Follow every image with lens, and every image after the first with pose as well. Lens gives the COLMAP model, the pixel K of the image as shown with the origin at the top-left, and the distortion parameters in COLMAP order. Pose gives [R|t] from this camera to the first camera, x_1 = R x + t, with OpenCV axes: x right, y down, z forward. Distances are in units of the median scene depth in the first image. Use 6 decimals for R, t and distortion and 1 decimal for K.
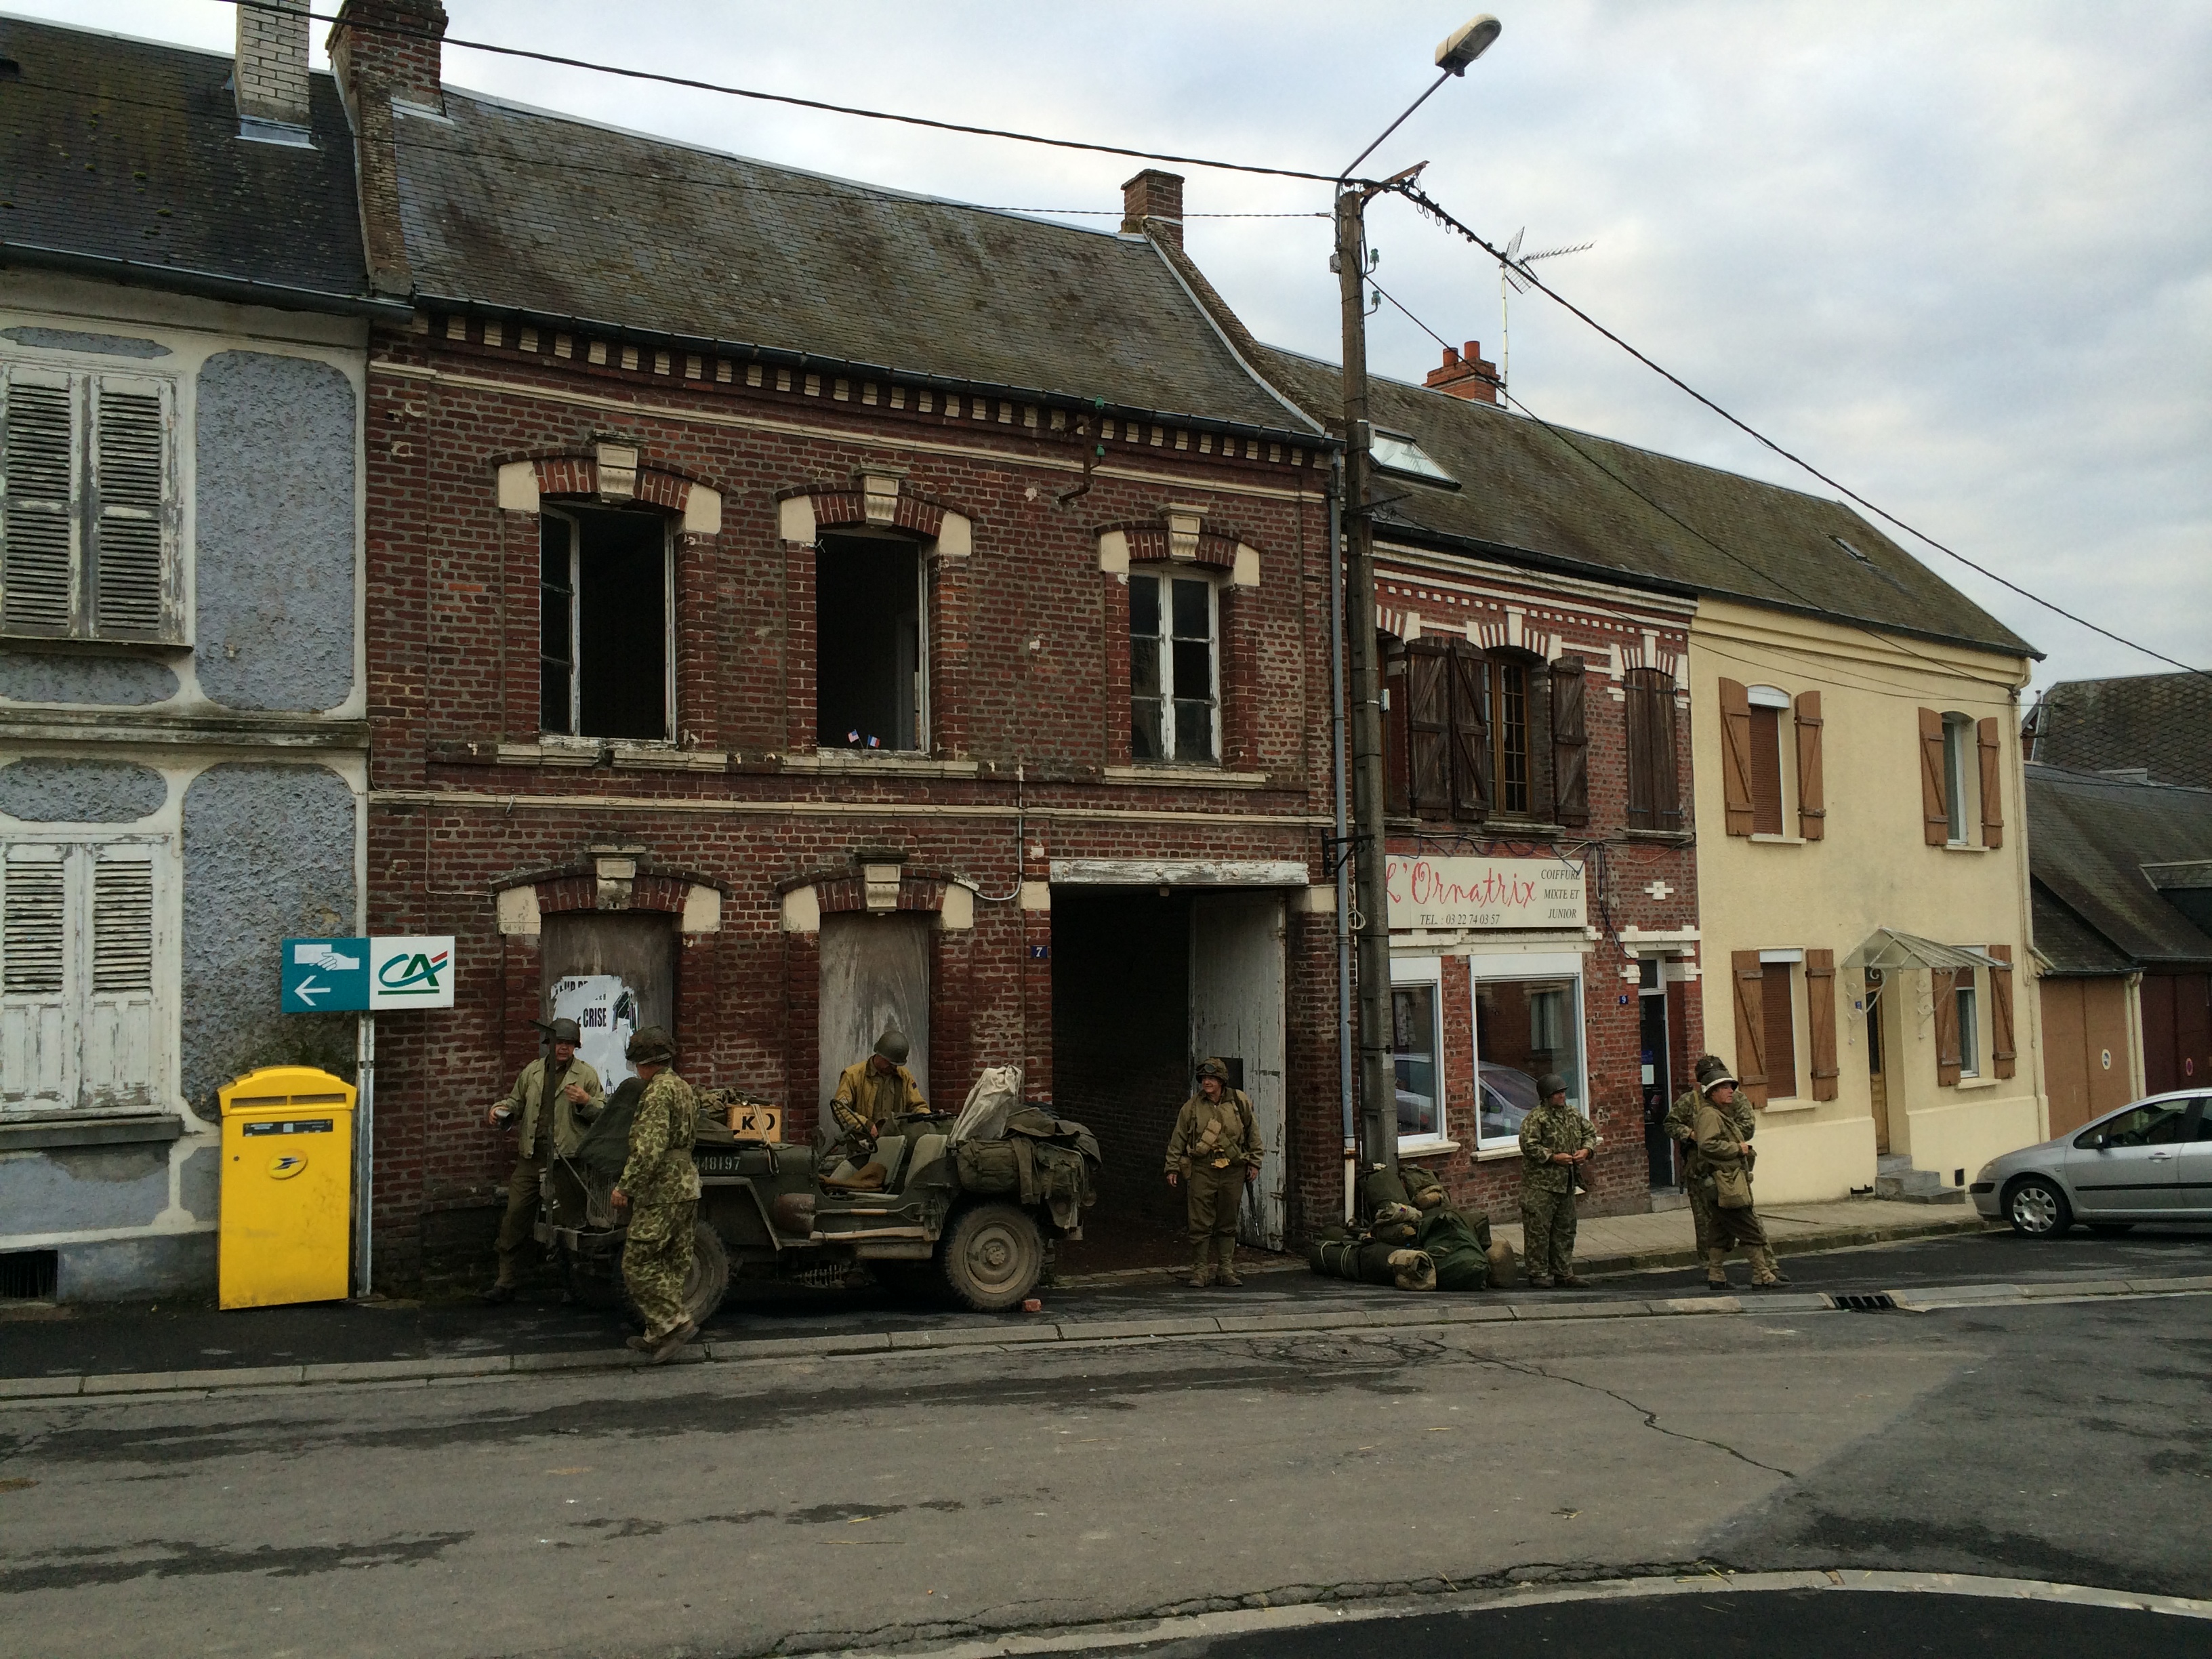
lens RADIAL K [[1901.1, 0, 1115.5], [0, 1901.1, 812.1], [0, 0, 1]] dist [0.052718, 0.002406]
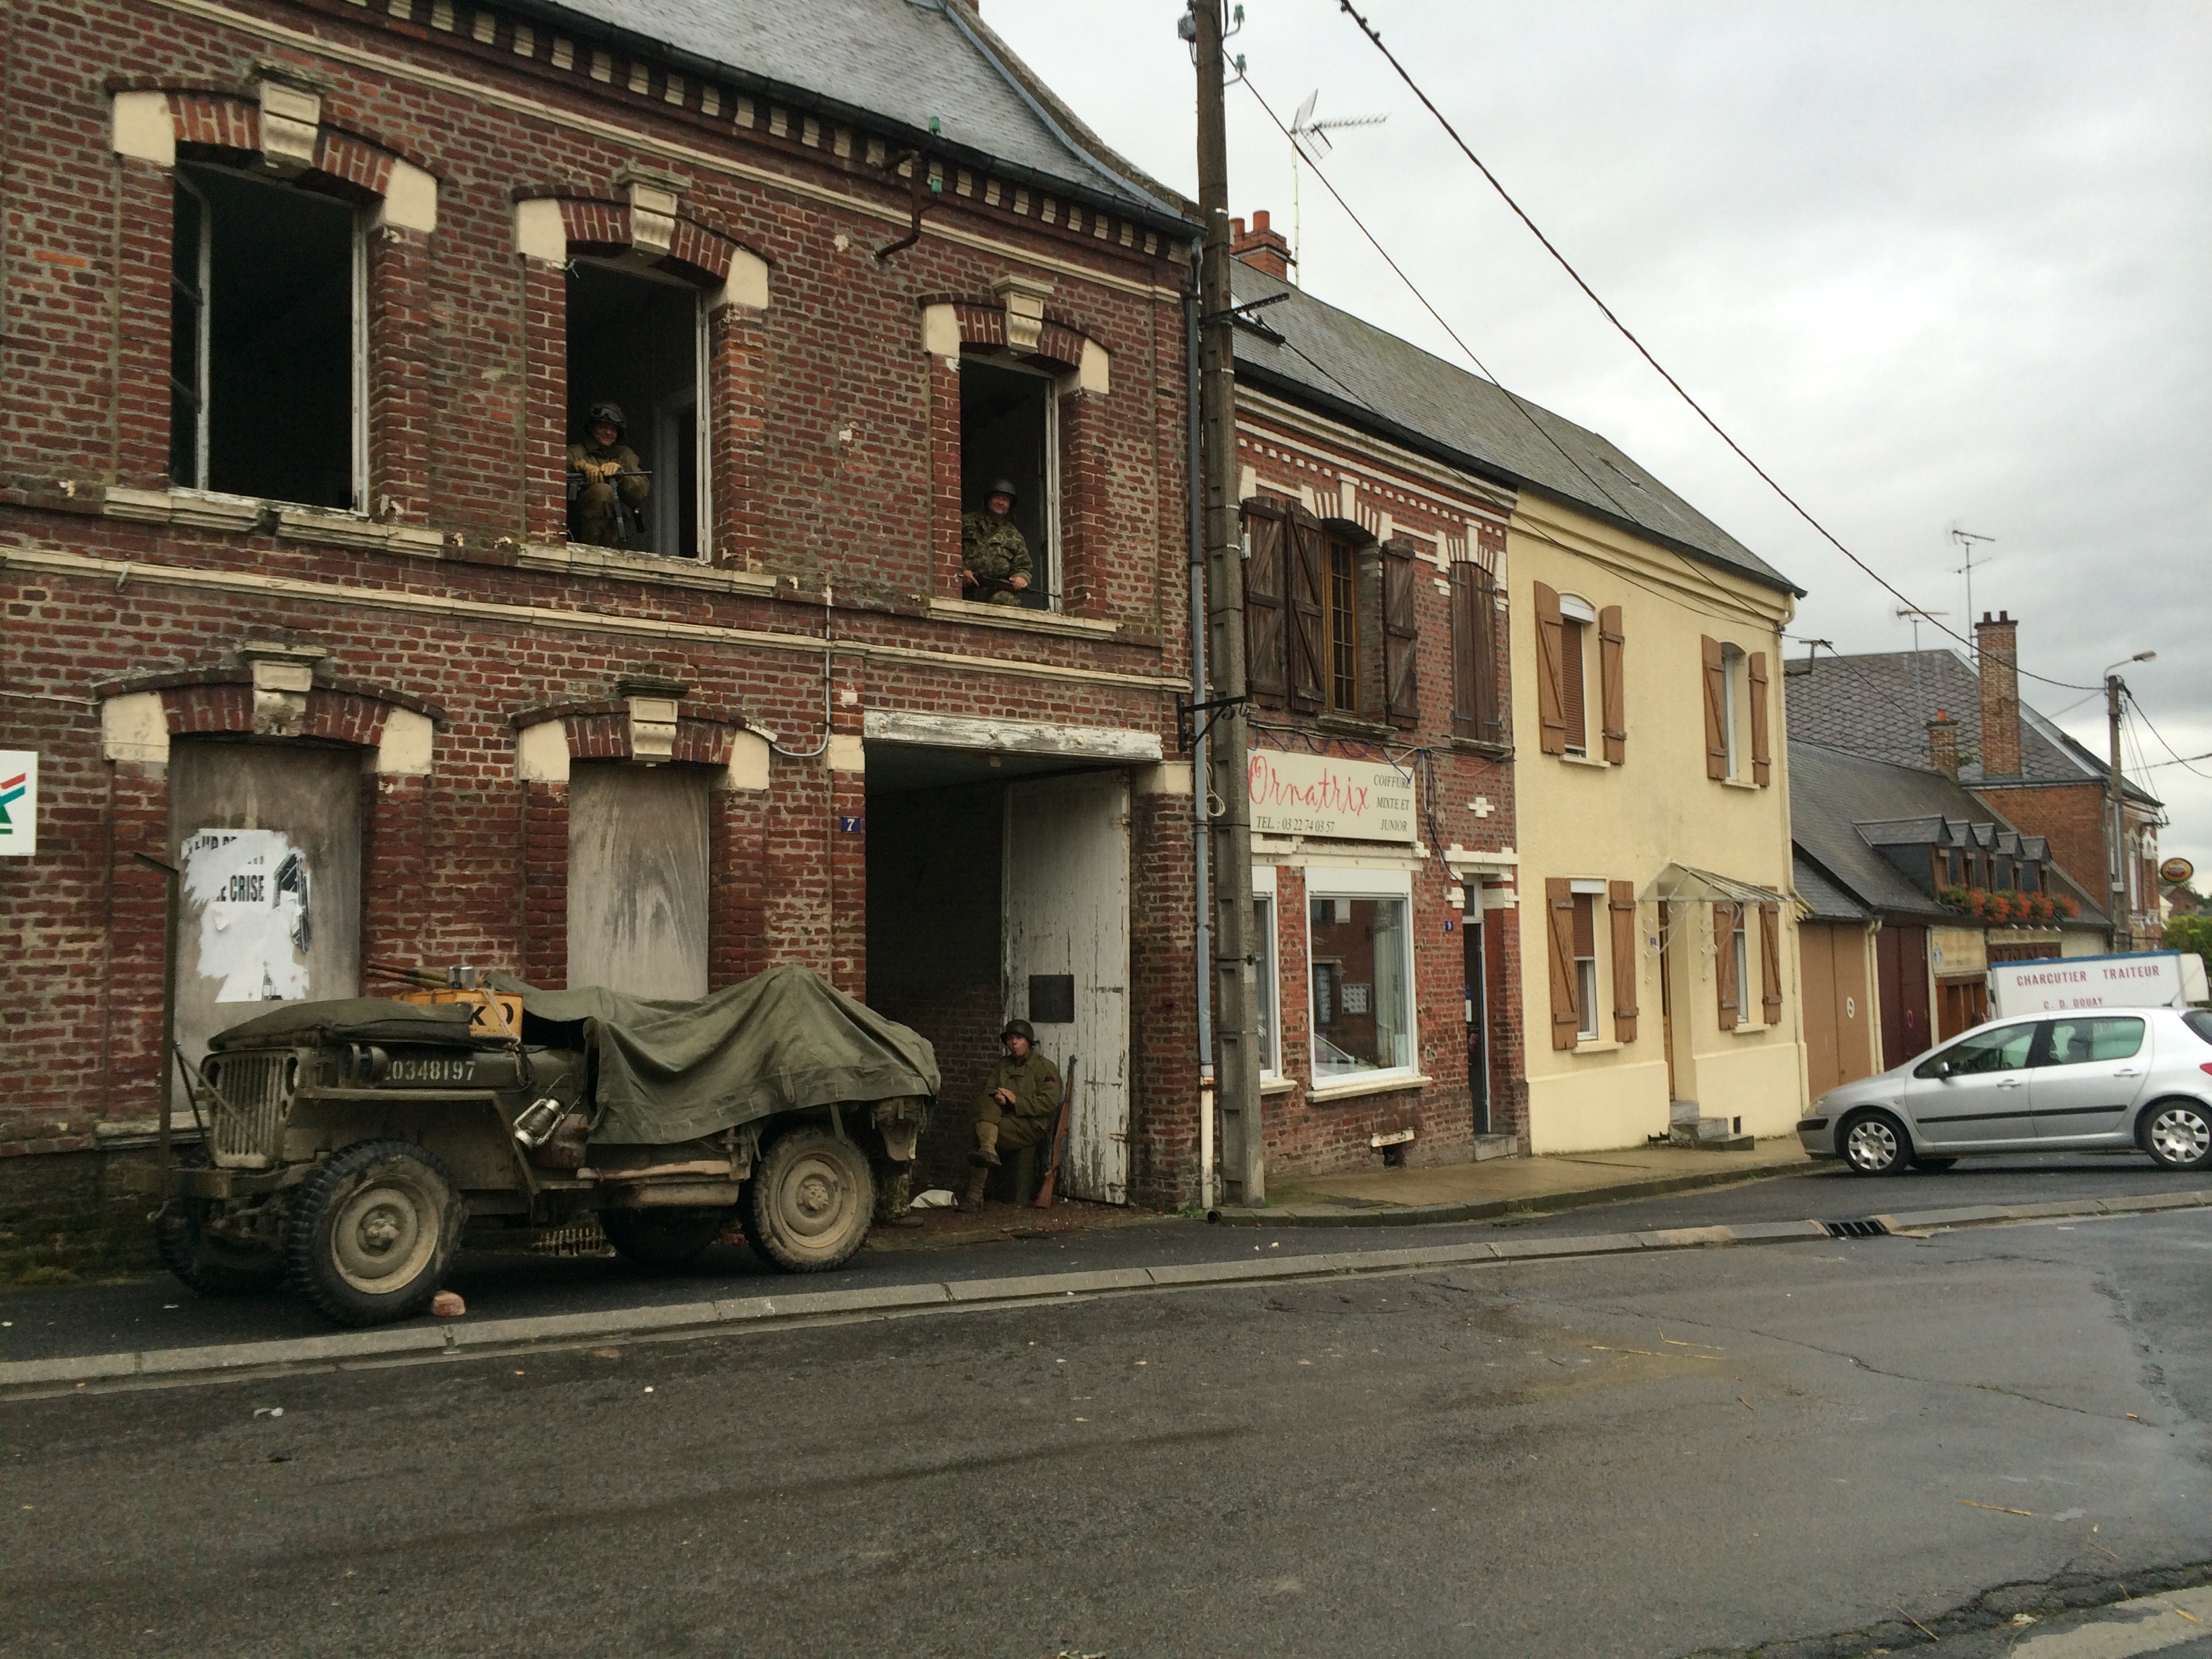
lens RADIAL K [[1890.9, 0, 1112.4], [0, 1890.9, 810.1], [0, 0, 1]] dist [0.075573, -0.113243]
pose [[0.982169, 0.011626, 0.187639, -0.078908], [-0.010960, 0.999929, -0.004587, 0.068341], [-0.187679, 0.002448, 0.982227, 0.210670]]
